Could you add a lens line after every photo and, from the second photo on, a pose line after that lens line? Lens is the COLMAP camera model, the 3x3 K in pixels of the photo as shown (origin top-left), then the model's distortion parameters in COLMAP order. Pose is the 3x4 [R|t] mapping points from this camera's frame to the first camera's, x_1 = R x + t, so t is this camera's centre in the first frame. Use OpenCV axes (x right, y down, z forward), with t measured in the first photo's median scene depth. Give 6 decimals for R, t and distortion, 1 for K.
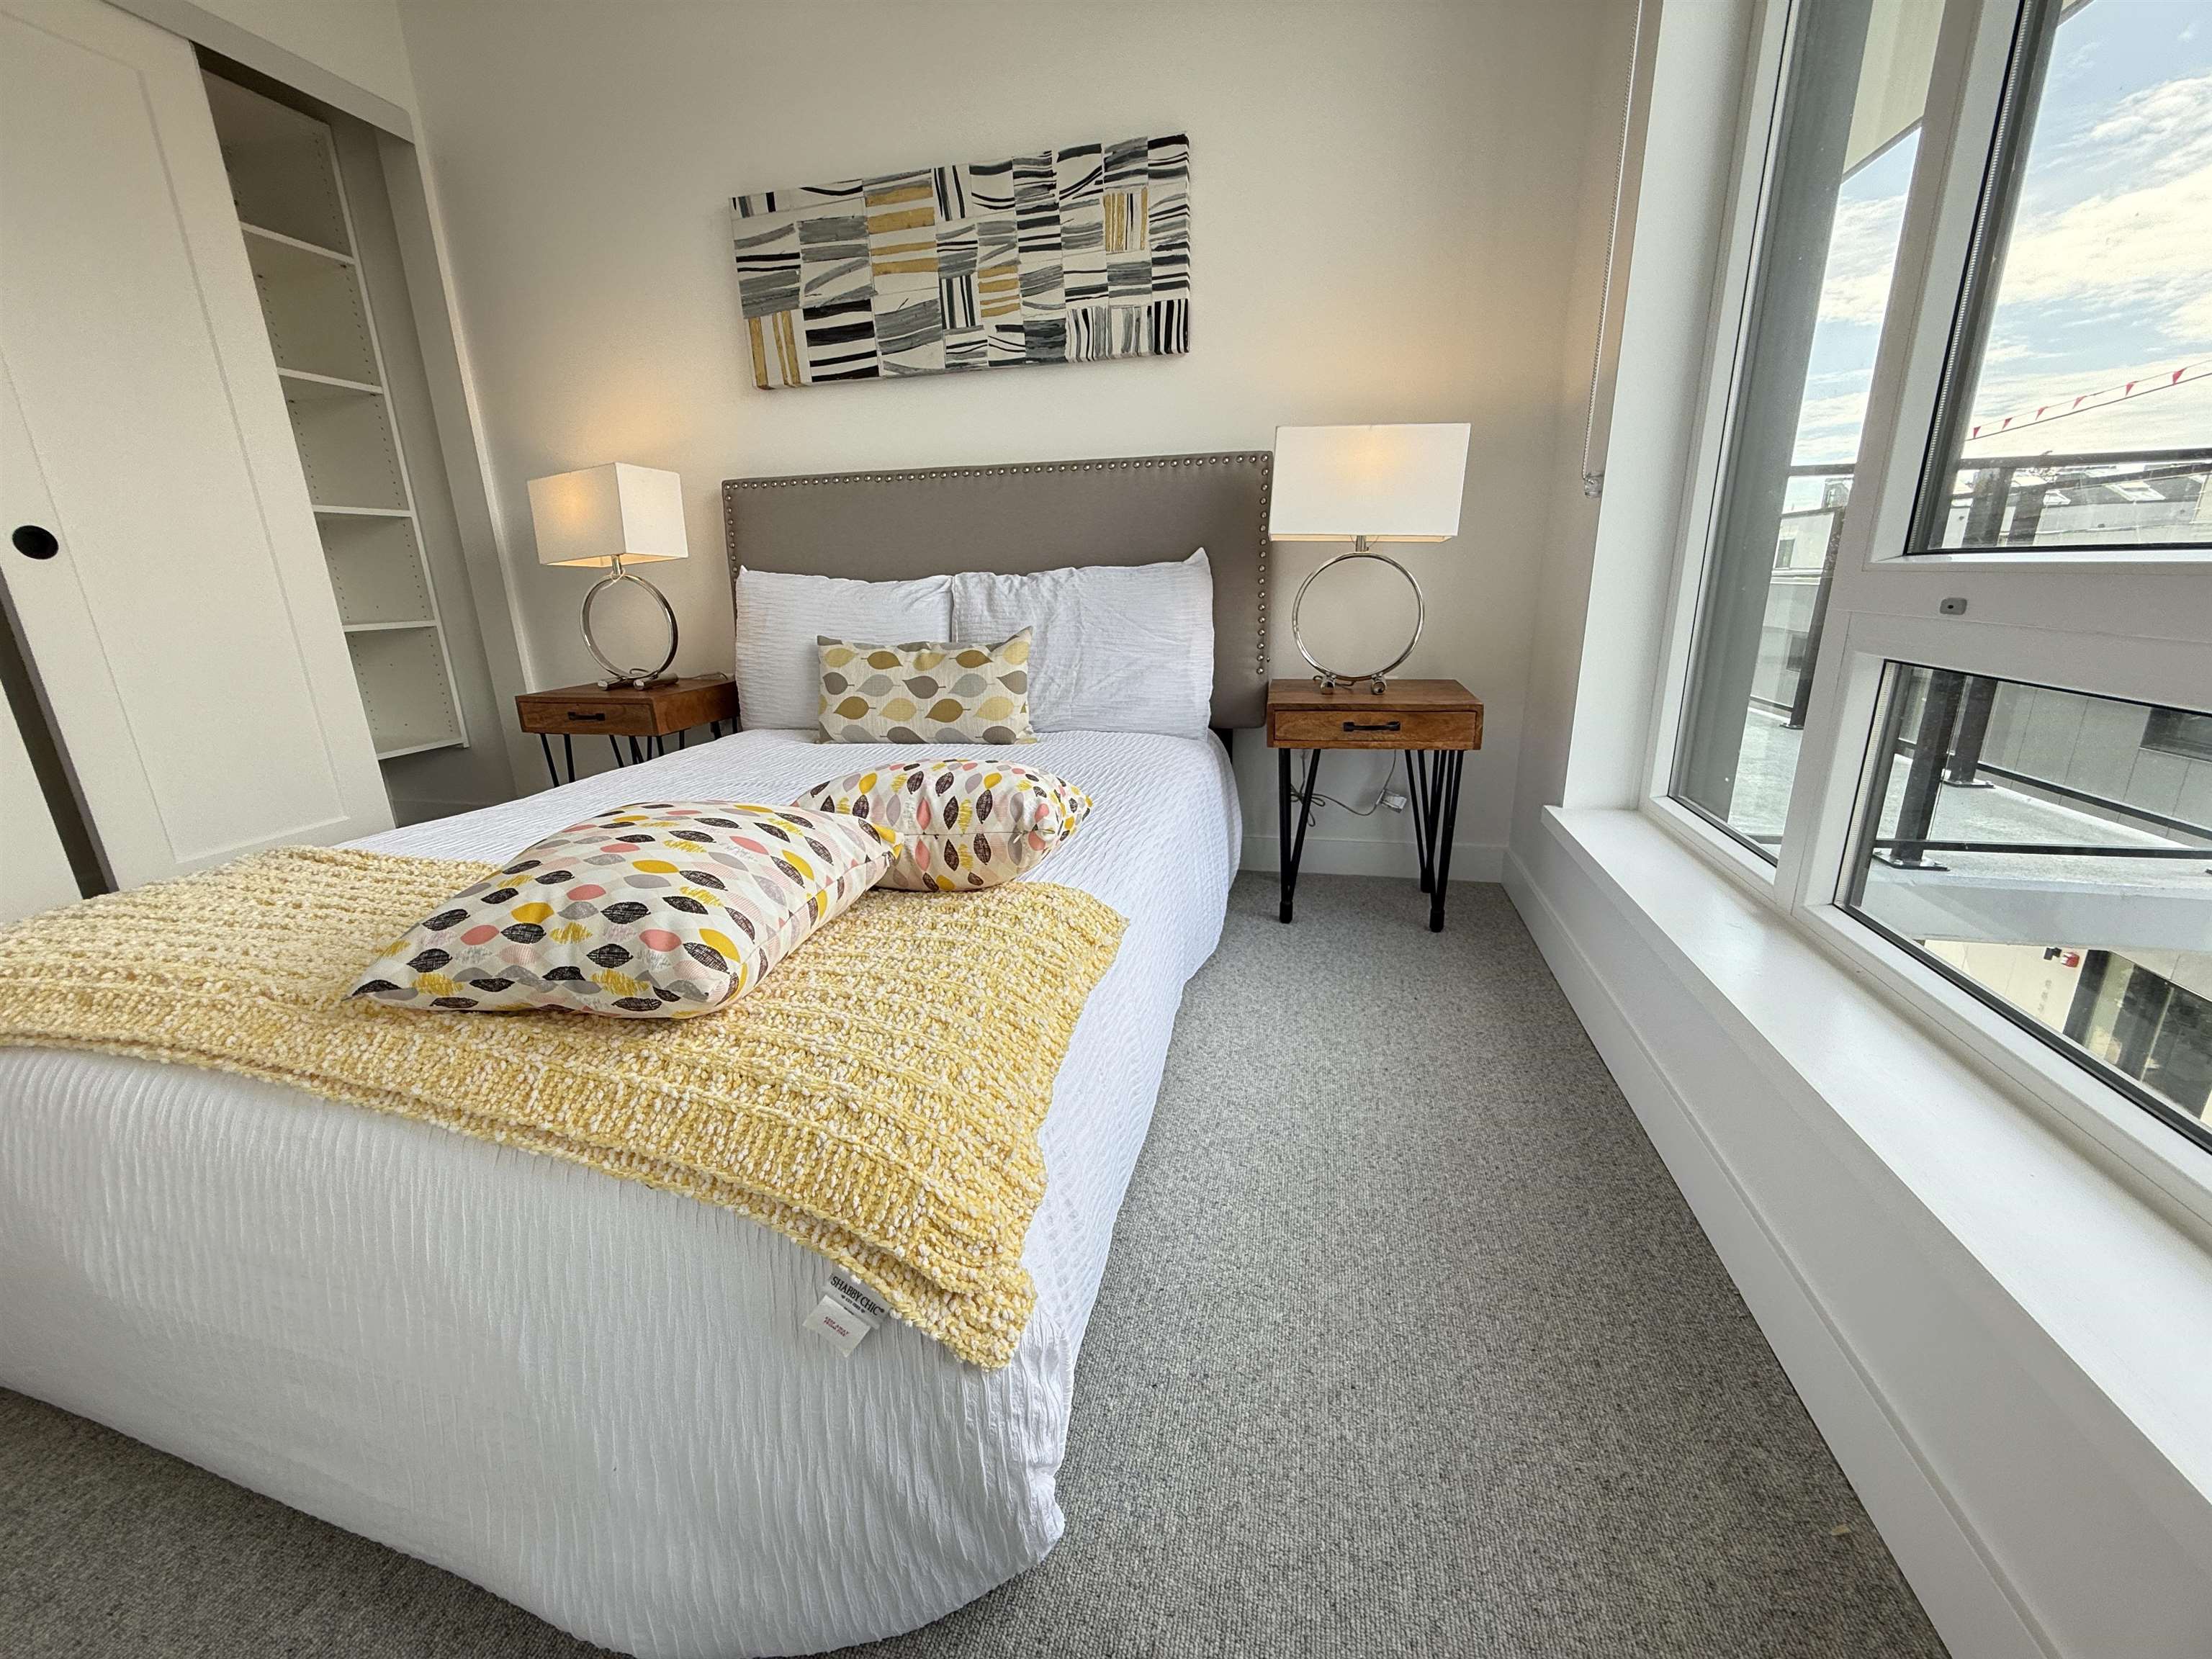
lens RADIAL K [[883.0, 0, 1102.4], [0, 883.0, 830.1], [0, 0, 1]] dist [-0.000865, 0.000157]
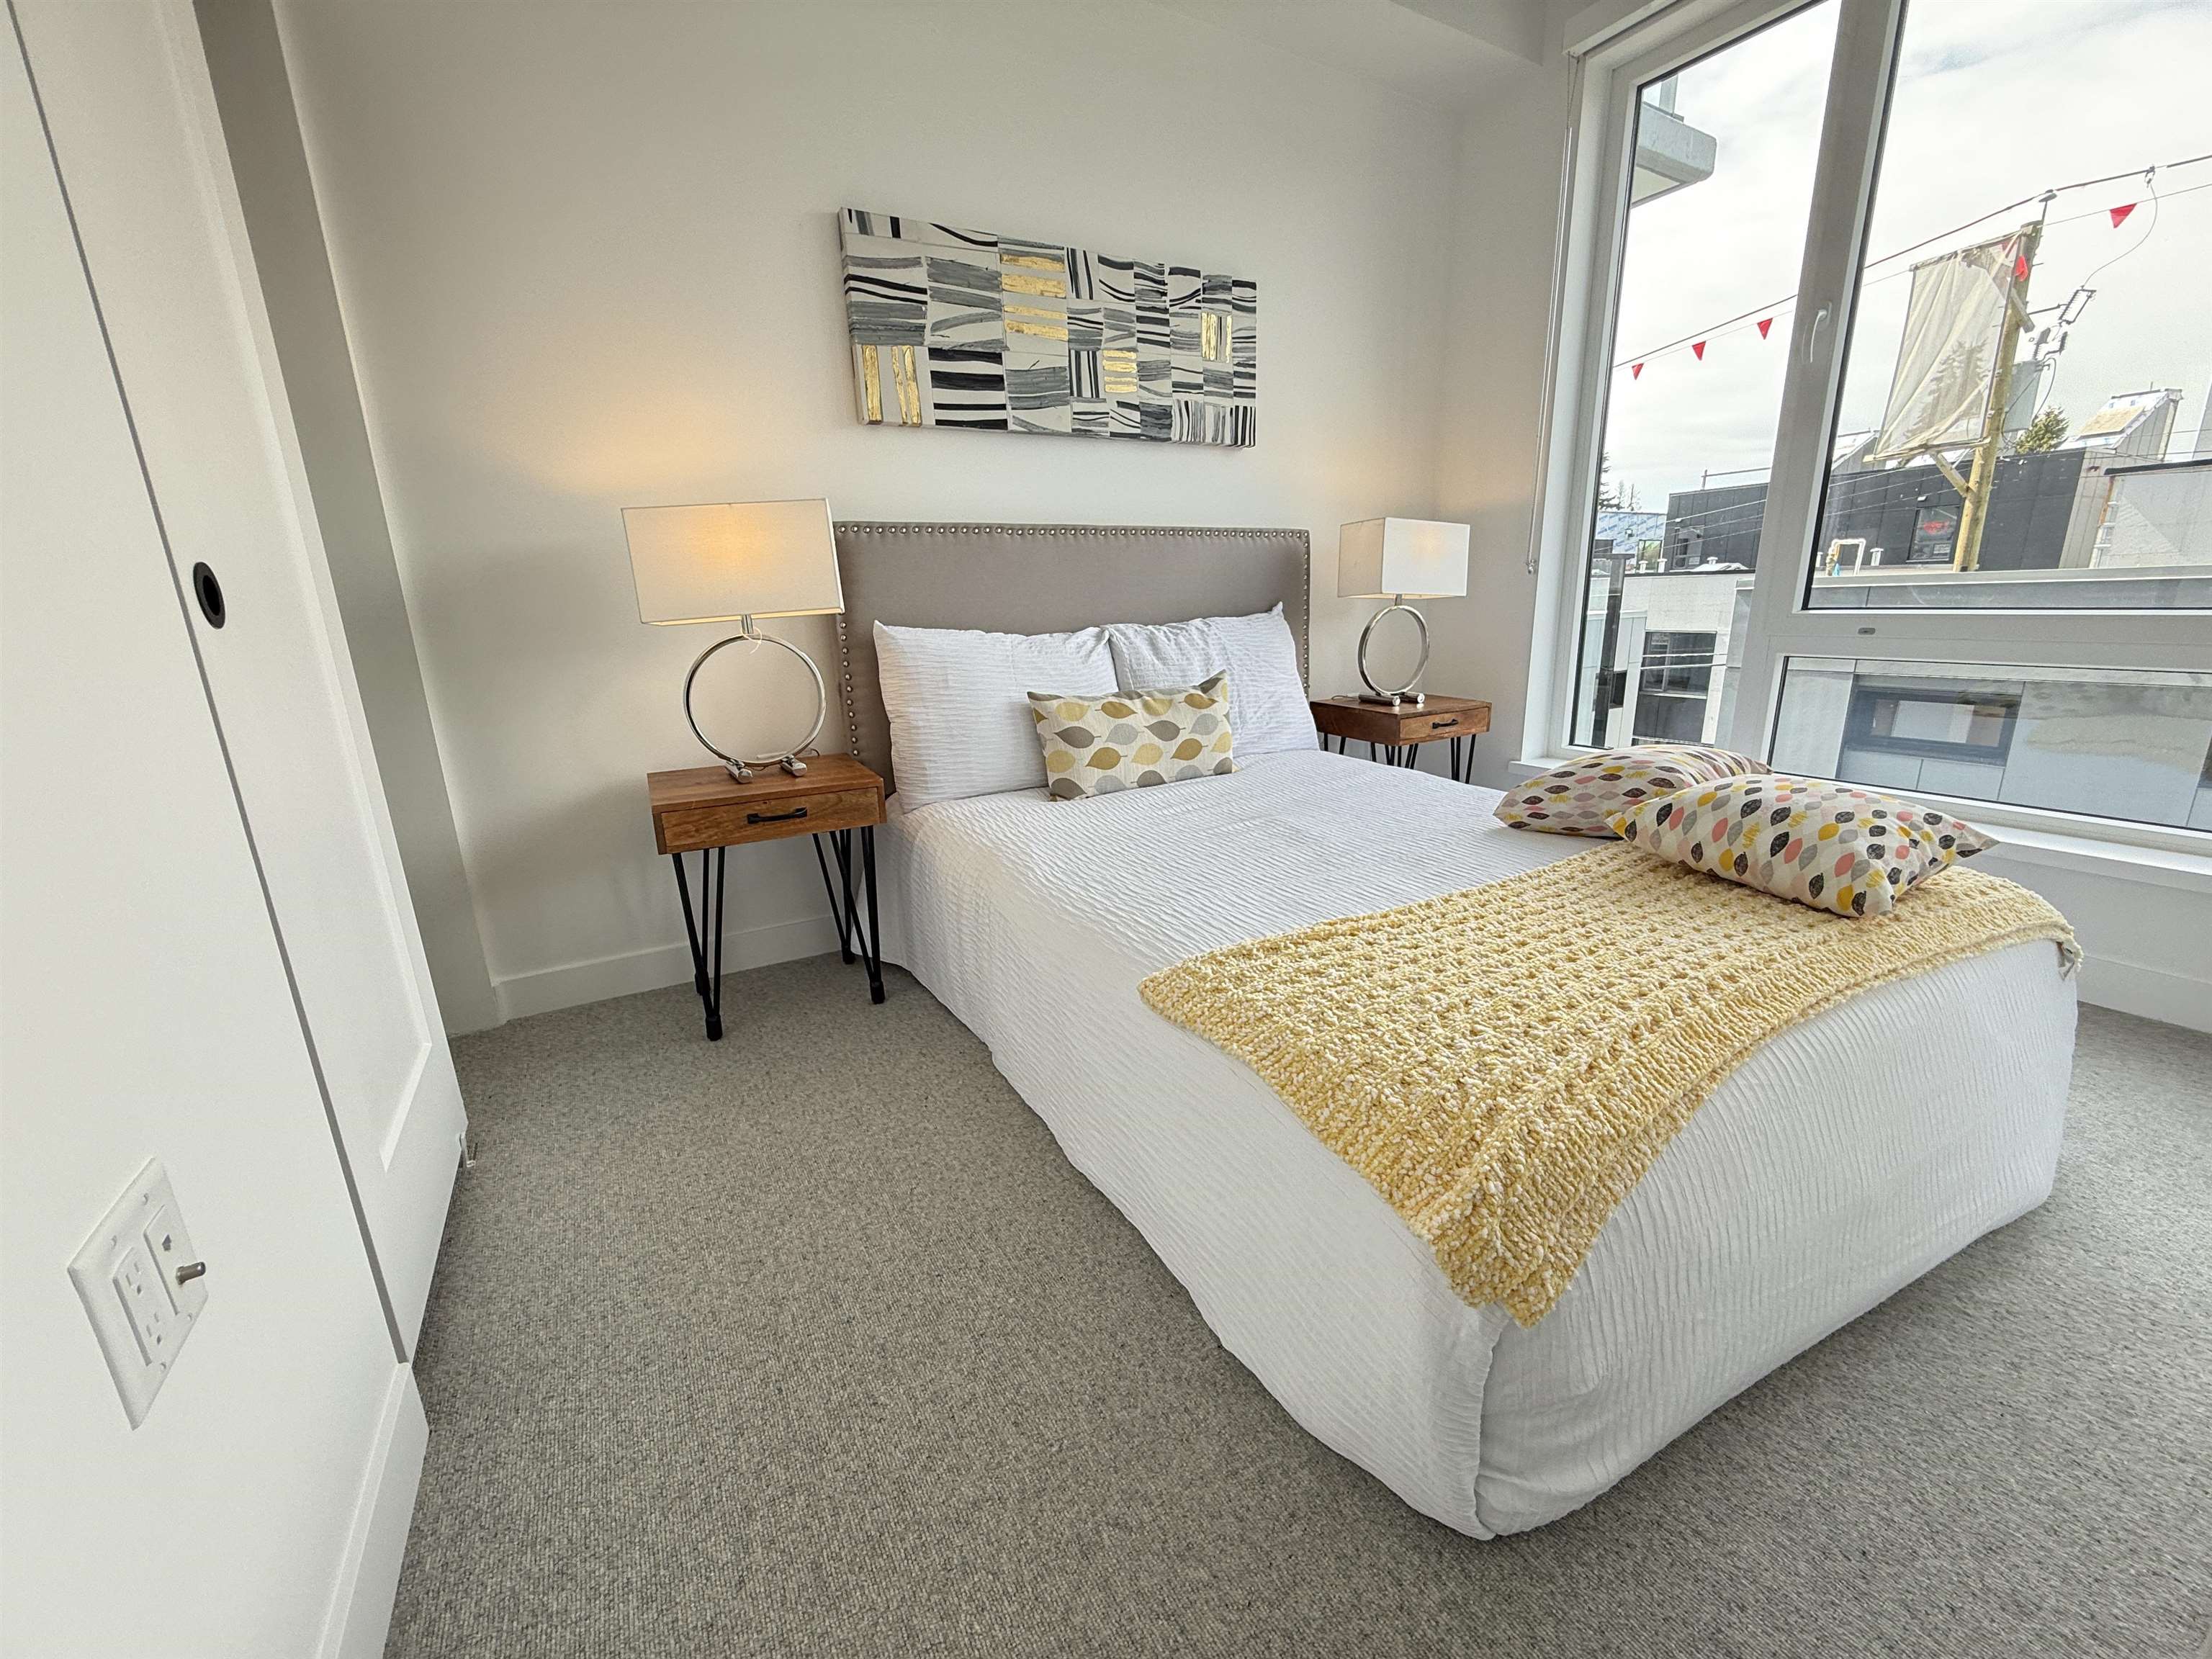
lens RADIAL K [[883.0, 0, 1117.3], [0, 883.0, 824.9], [0, 0, 1]] dist [-0.000865, 0.000157]
pose [[0.728340, -0.167359, 0.664463, -0.952991], [0.201097, 0.979221, 0.026209, -0.088237], [-0.655043, 0.114533, 0.746861, 0.248665]]
